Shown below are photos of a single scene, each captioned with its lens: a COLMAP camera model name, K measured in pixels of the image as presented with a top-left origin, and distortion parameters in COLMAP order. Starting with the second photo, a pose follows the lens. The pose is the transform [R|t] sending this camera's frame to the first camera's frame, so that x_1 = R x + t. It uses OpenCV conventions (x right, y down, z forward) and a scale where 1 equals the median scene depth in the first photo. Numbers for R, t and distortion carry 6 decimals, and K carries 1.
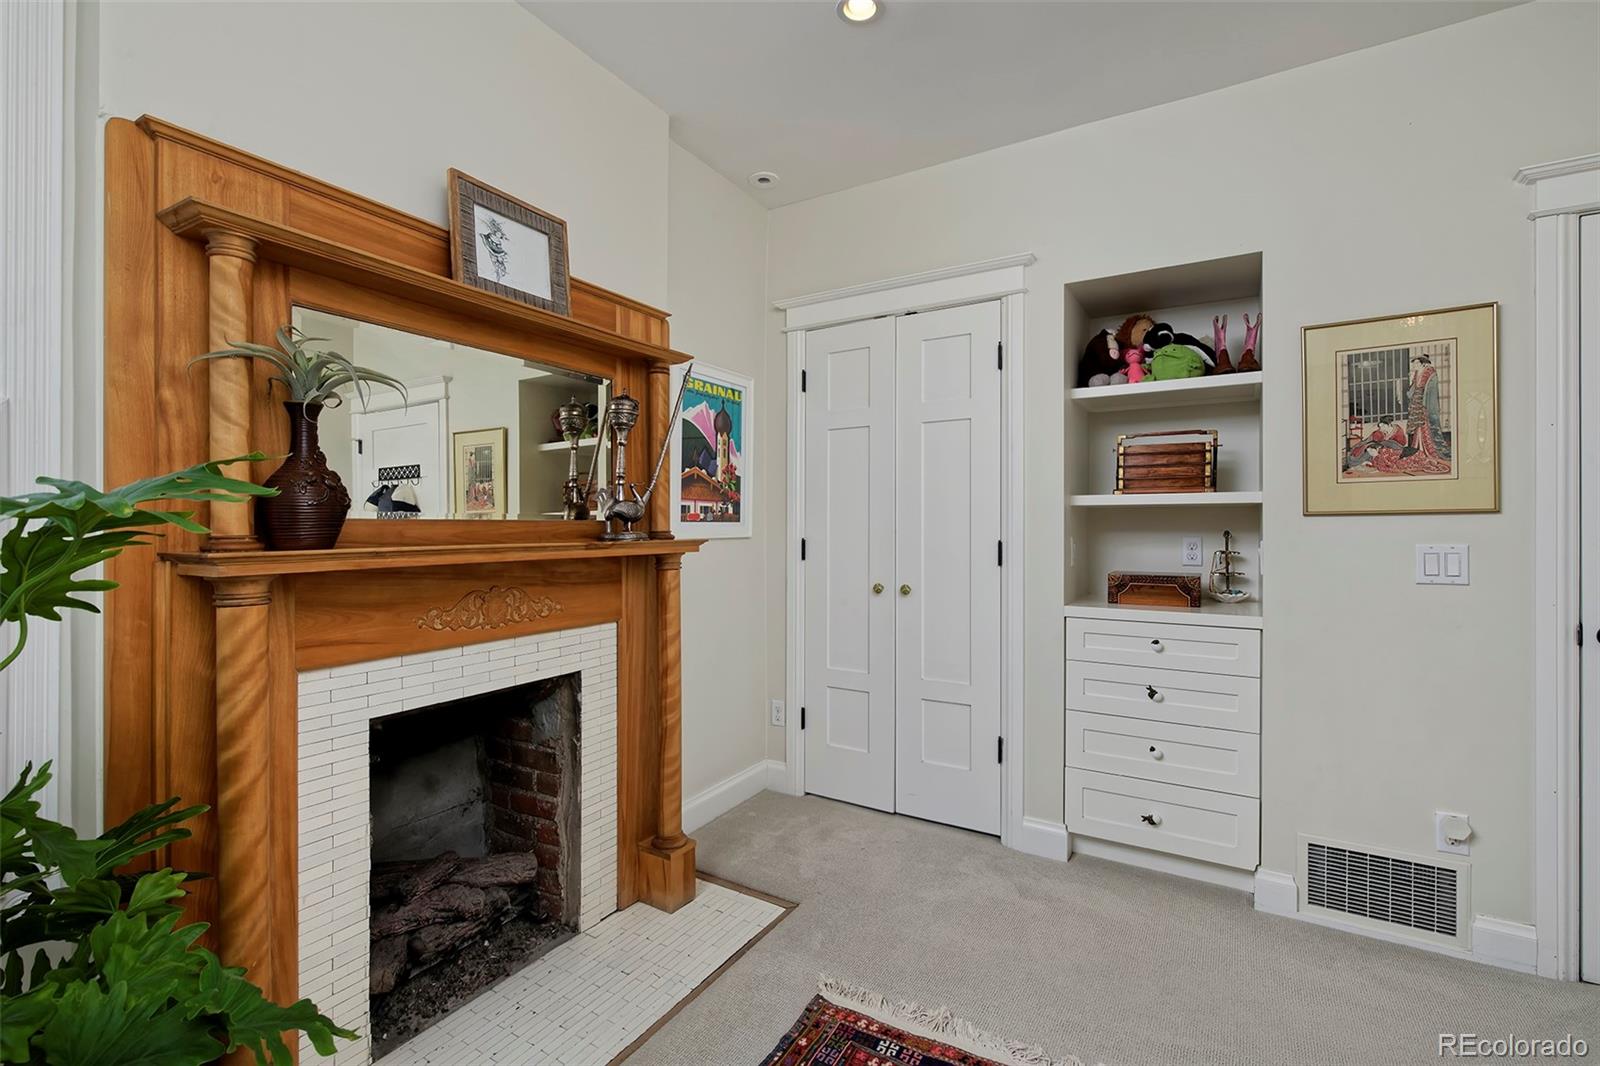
lens RADIAL K [[707.6, 0, 800.0], [0, 707.6, 533.0], [0, 0, 1]] dist [-0.002744, -0.000437]
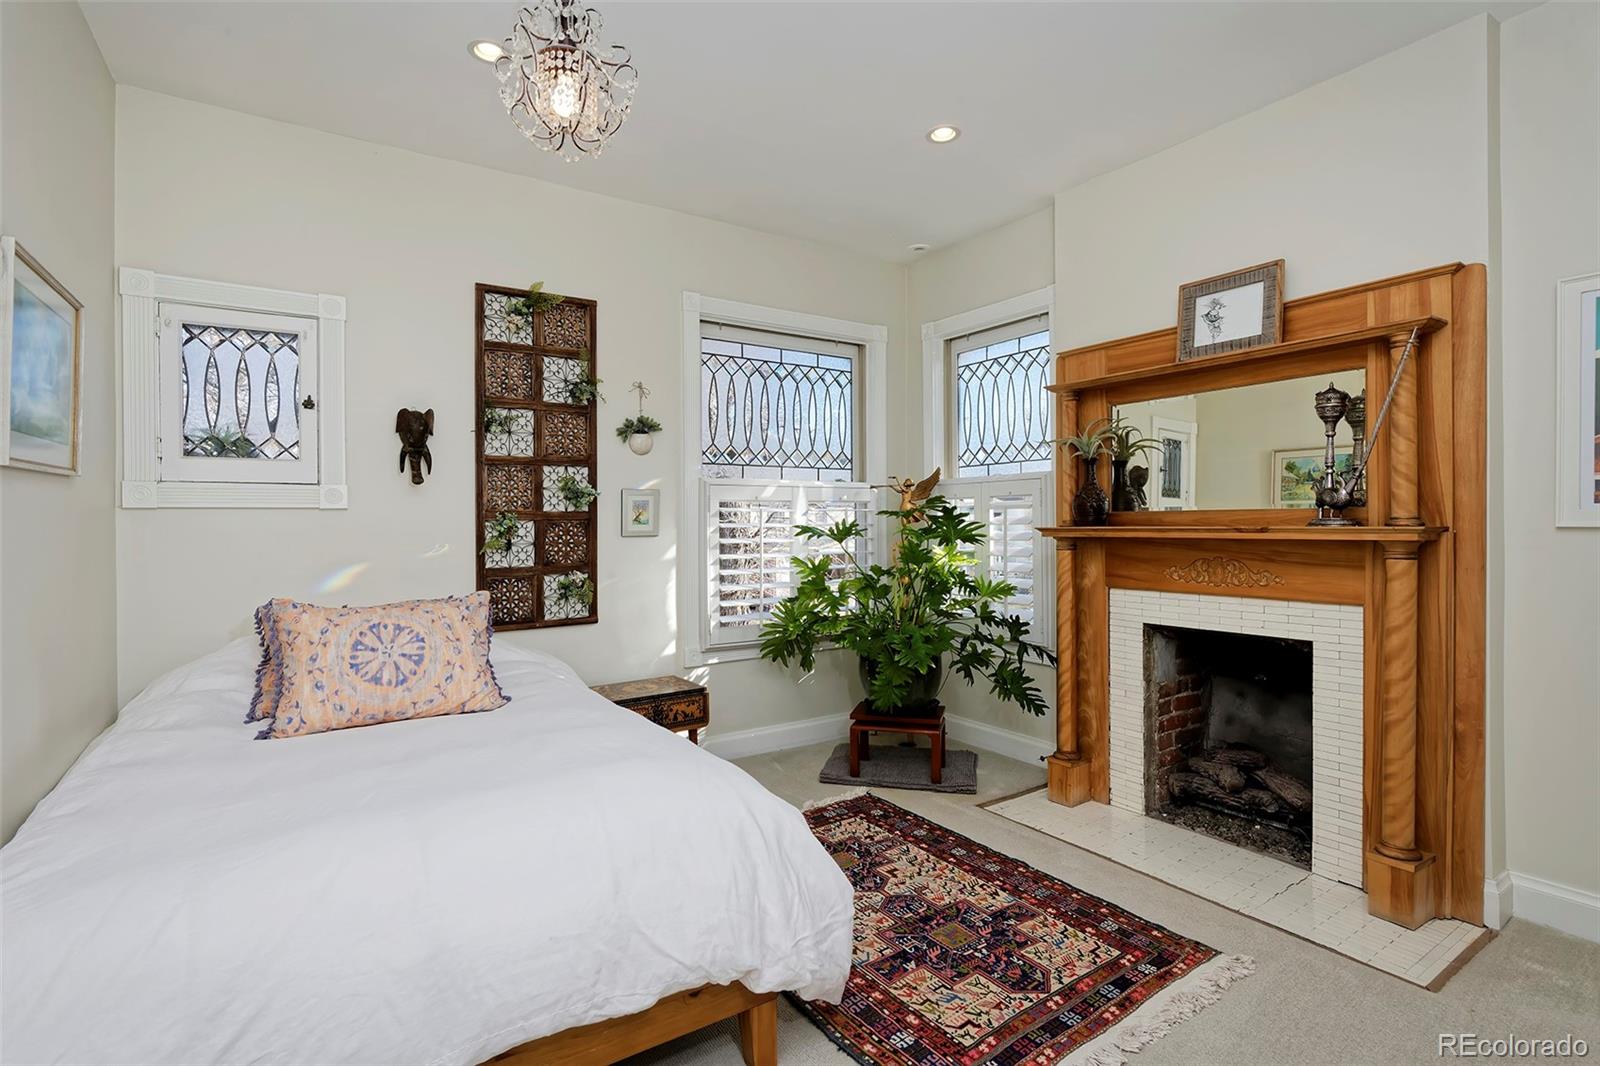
lens RADIAL K [[744.5, 0, 802.0], [0, 744.5, 527.9], [0, 0, 1]] dist [-0.014198, 0.000133]
pose [[-0.423649, 0.015663, -0.905691, 1.248594], [0.005303, 0.999876, 0.014812, -0.009042], [0.905811, 0.001472, -0.423679, 0.864621]]
